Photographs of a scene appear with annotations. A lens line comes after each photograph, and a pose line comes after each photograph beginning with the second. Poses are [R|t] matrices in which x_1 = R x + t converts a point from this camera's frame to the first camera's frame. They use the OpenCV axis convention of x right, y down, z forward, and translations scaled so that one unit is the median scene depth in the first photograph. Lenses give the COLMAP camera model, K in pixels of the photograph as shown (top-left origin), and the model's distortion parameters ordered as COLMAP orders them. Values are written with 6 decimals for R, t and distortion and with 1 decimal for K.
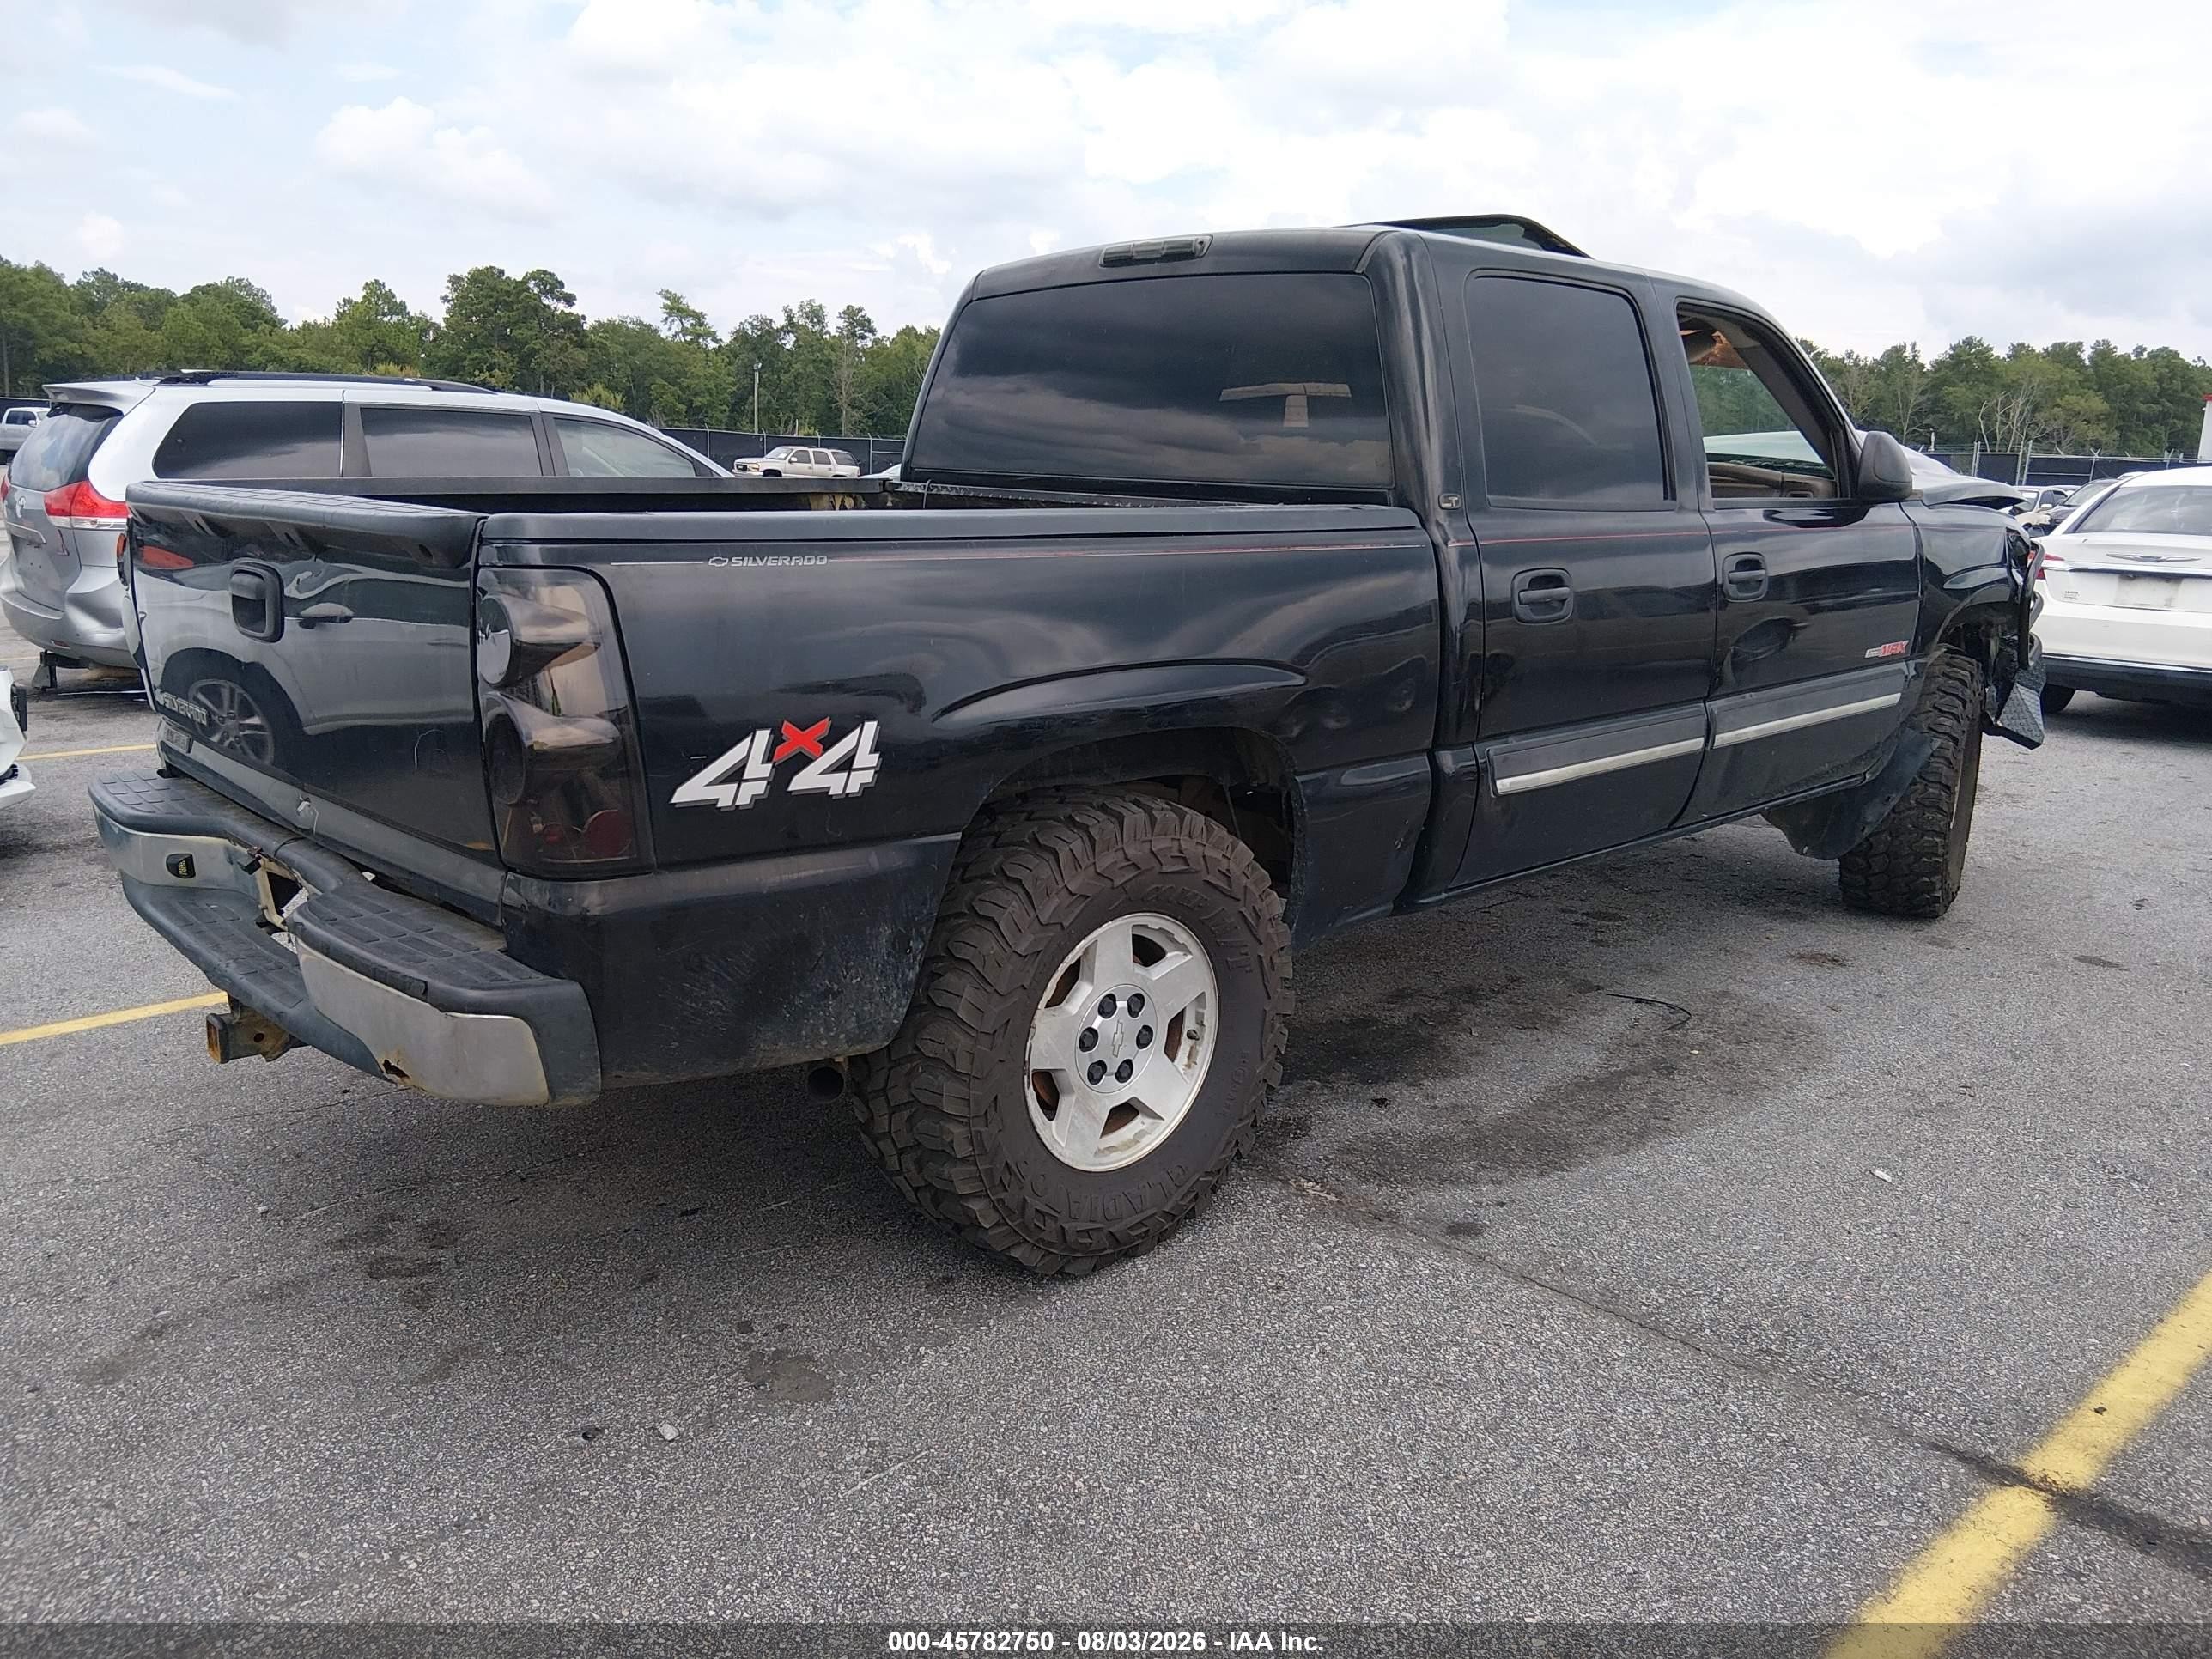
lens RADIAL K [[1639.3, 0, 1121.7], [0, 1639.3, 848.4], [0, 0, 1]] dist [0.094569, -0.148887]
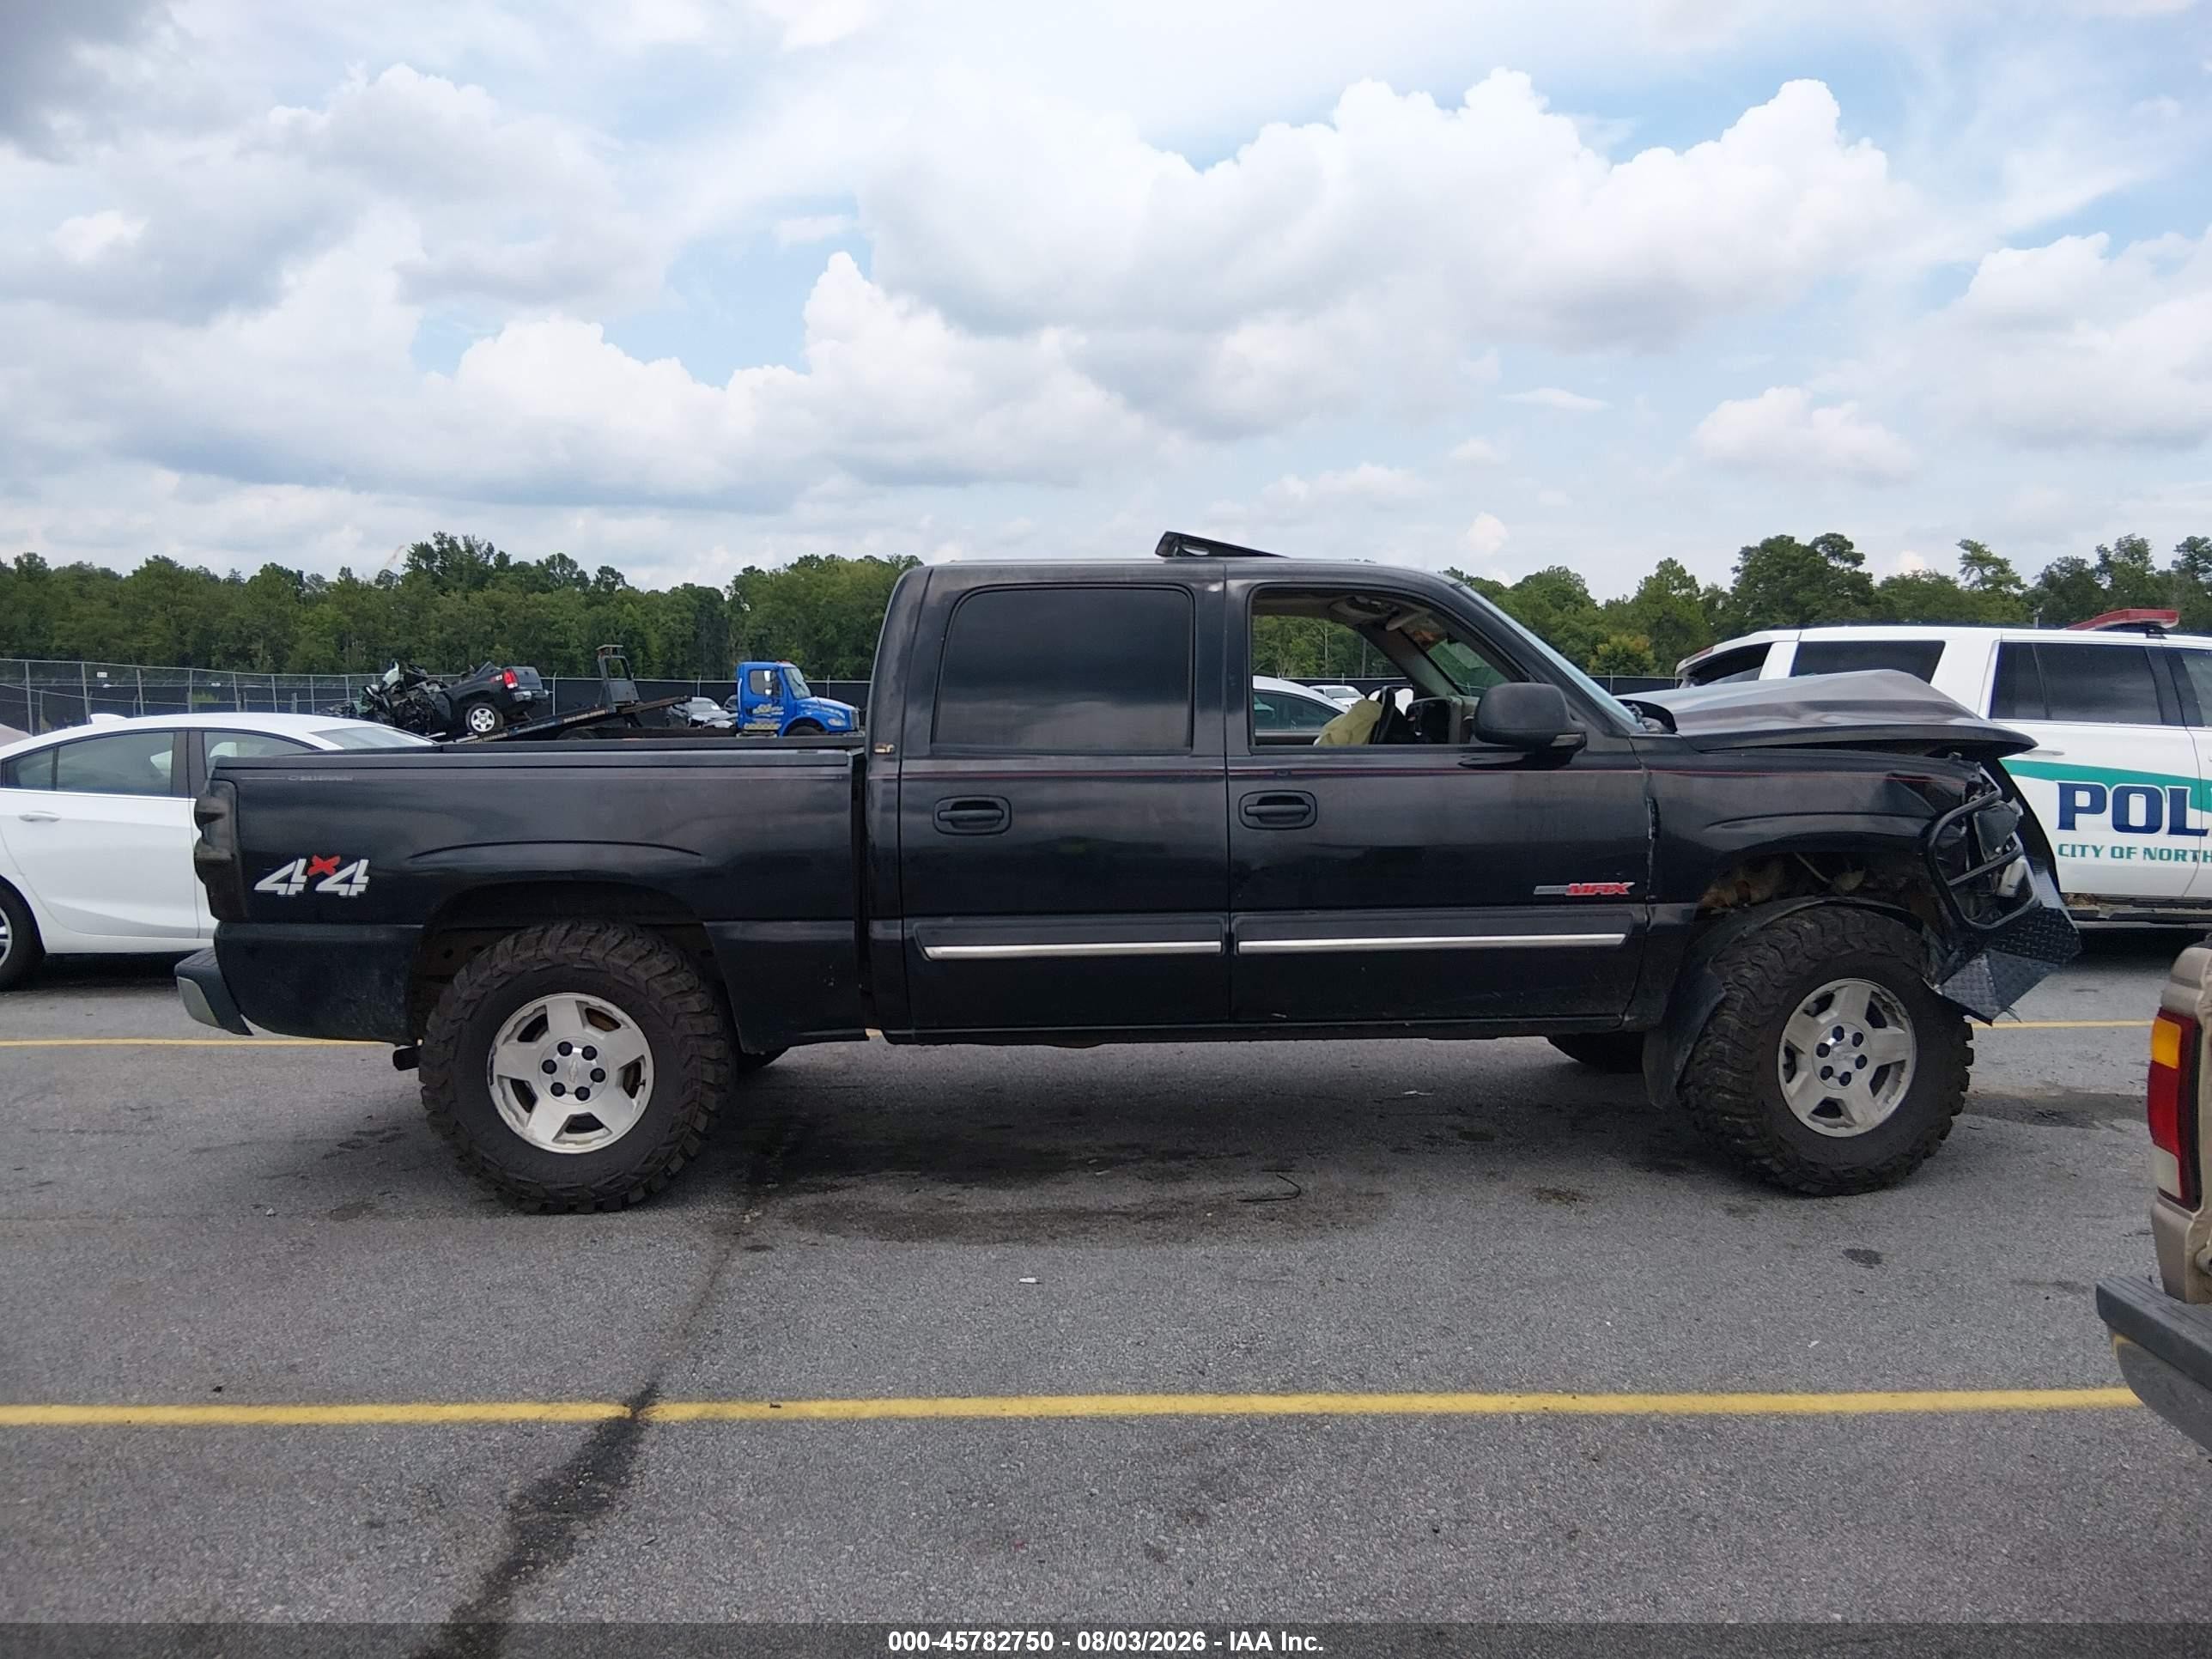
lens RADIAL K [[1639.3, 0, 1121.7], [0, 1639.3, 848.4], [0, 0, 1]] dist [0.094569, -0.148887]
pose [[0.750062, 0.031859, -0.660600, 1.693748], [-0.131014, 0.986202, -0.101195, -0.008349], [0.648261, 0.162450, 0.743887, 0.109686]]
